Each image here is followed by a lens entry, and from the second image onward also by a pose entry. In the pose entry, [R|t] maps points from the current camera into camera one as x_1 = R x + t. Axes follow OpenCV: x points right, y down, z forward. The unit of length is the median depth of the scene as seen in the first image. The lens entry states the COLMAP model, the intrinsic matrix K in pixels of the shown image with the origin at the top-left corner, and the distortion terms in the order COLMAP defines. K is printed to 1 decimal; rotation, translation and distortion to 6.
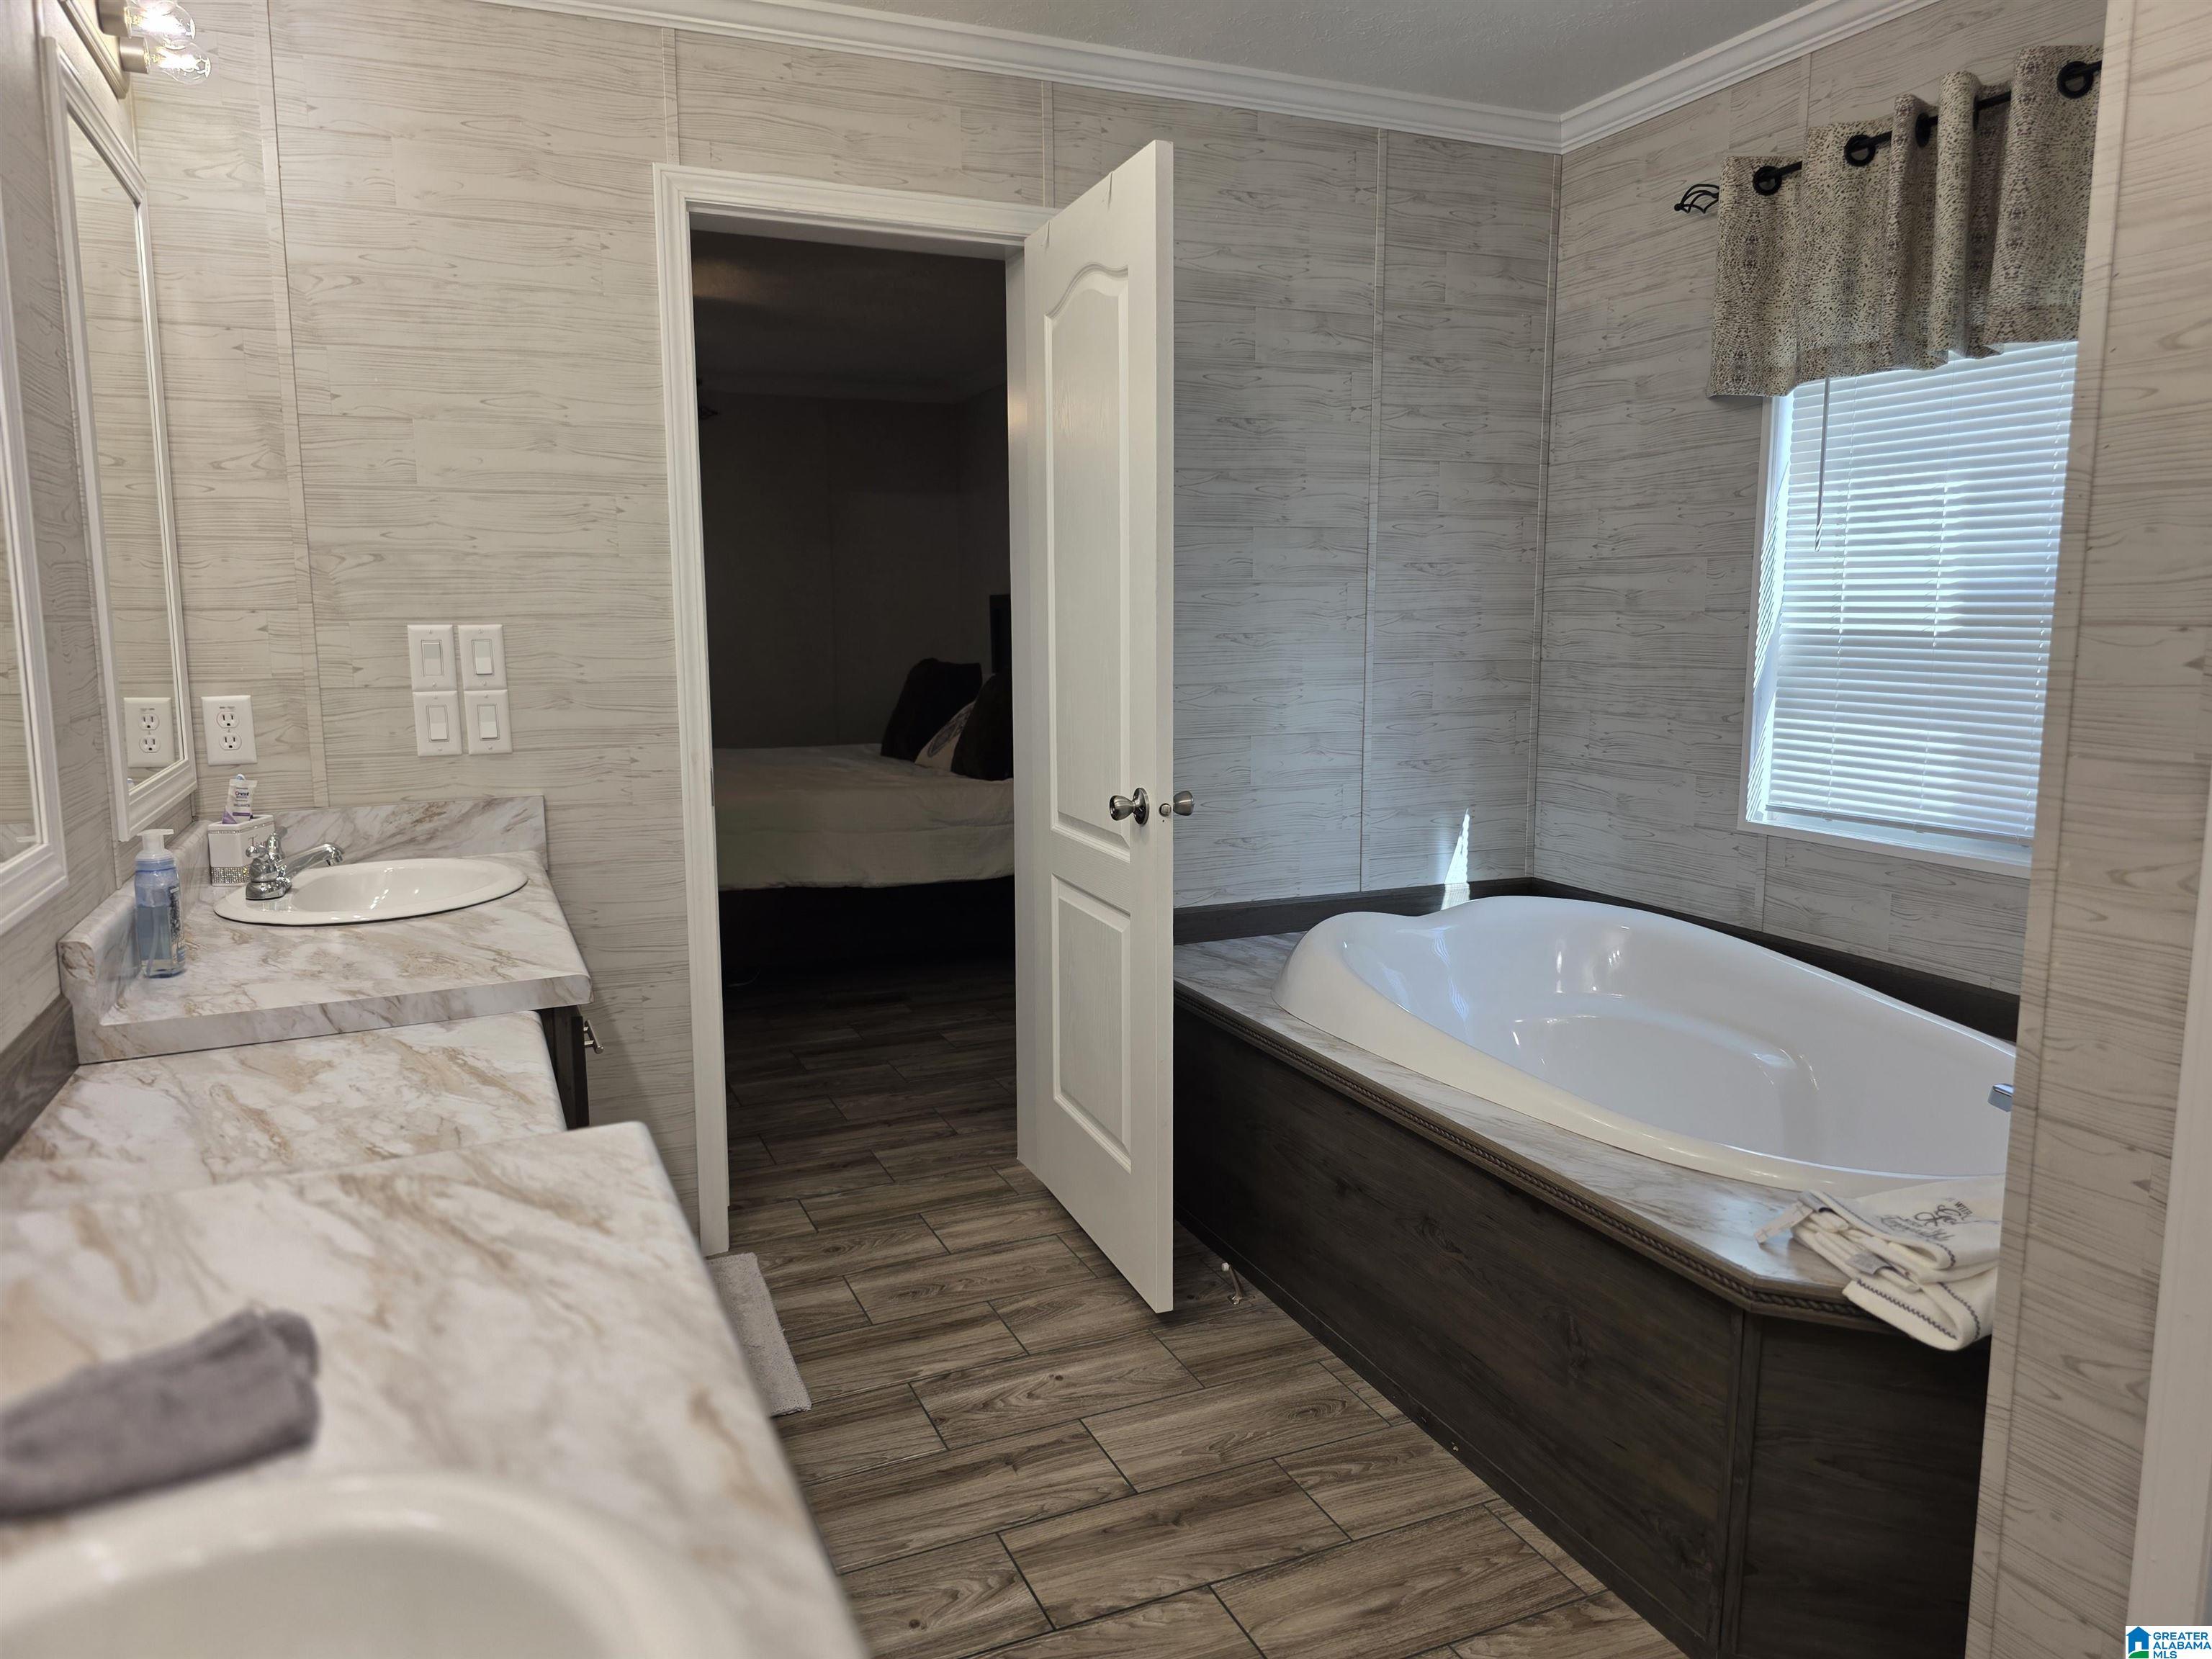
lens RADIAL K [[1480.9, 0, 1108.0], [0, 1480.9, 821.4], [0, 0, 1]] dist [0.052388, -0.039318]
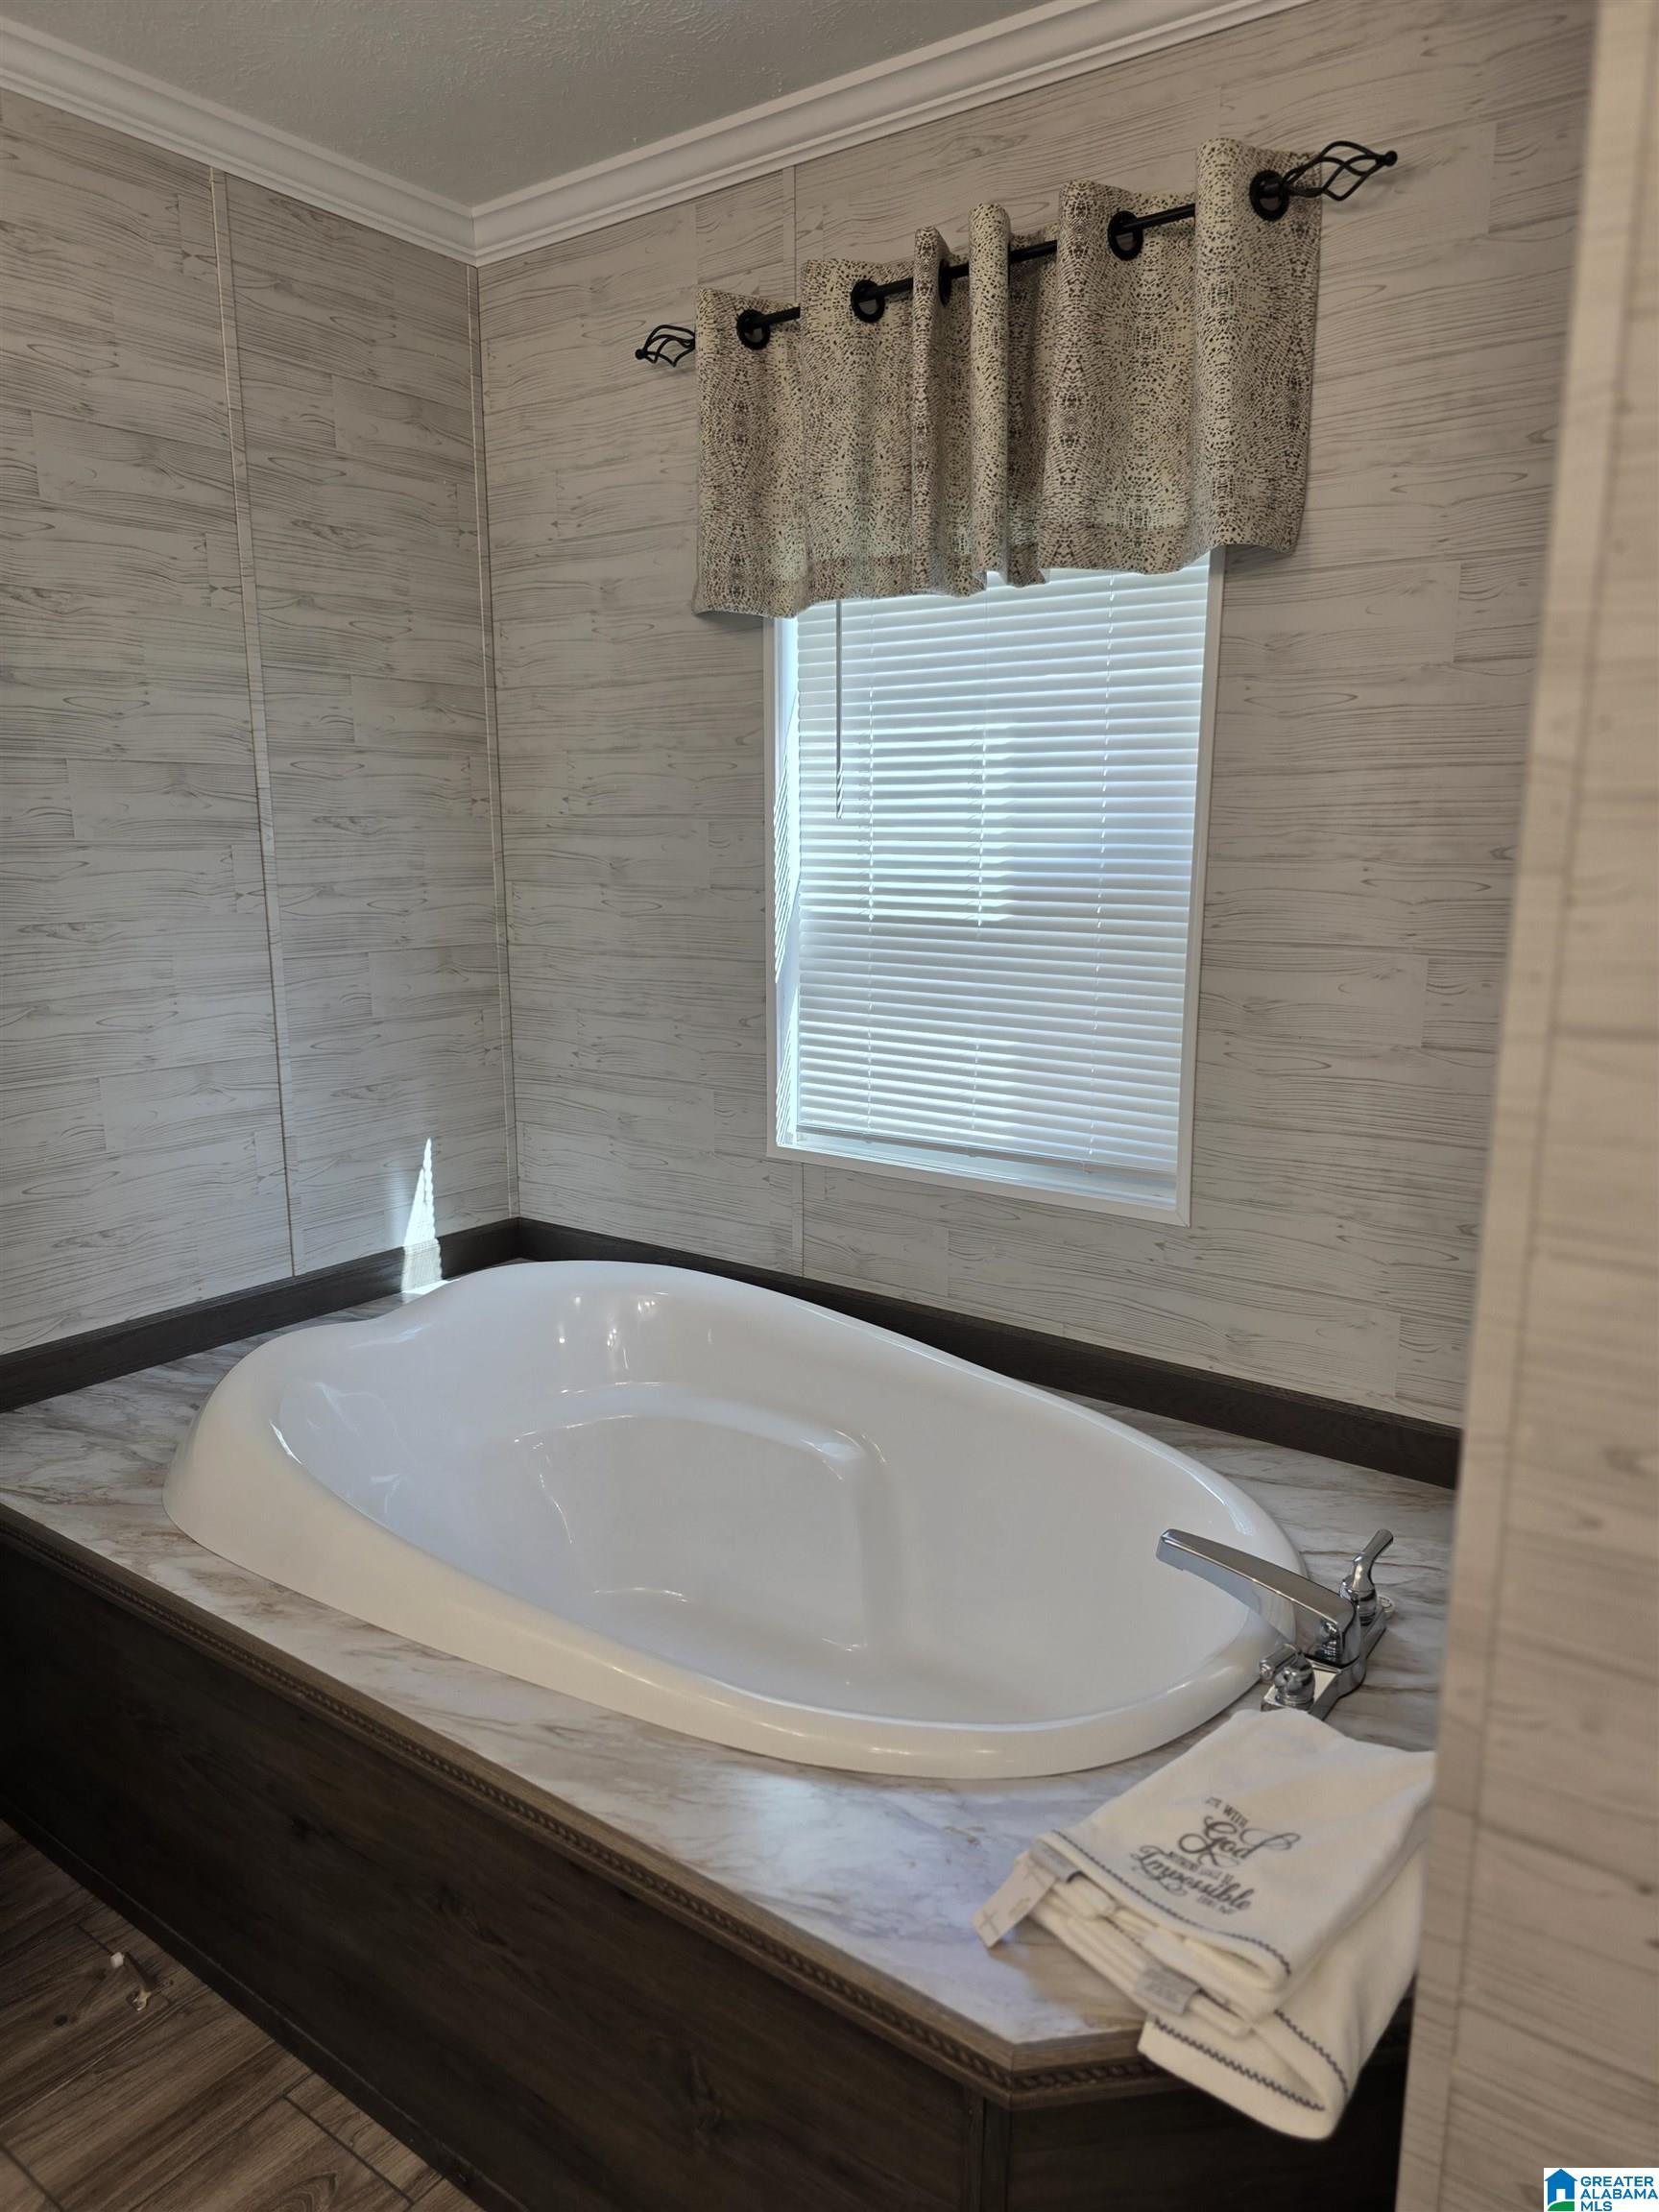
lens RADIAL K [[1480.9, 0, 811.1], [0, 1480.9, 1113.7], [0, 0, 1]] dist [0.052388, -0.039318]
pose [[0.870585, -0.090440, 0.483635, 0.057520], [0.067093, 0.995601, 0.065404, -0.075196], [-0.487422, -0.024491, 0.872823, 0.305602]]
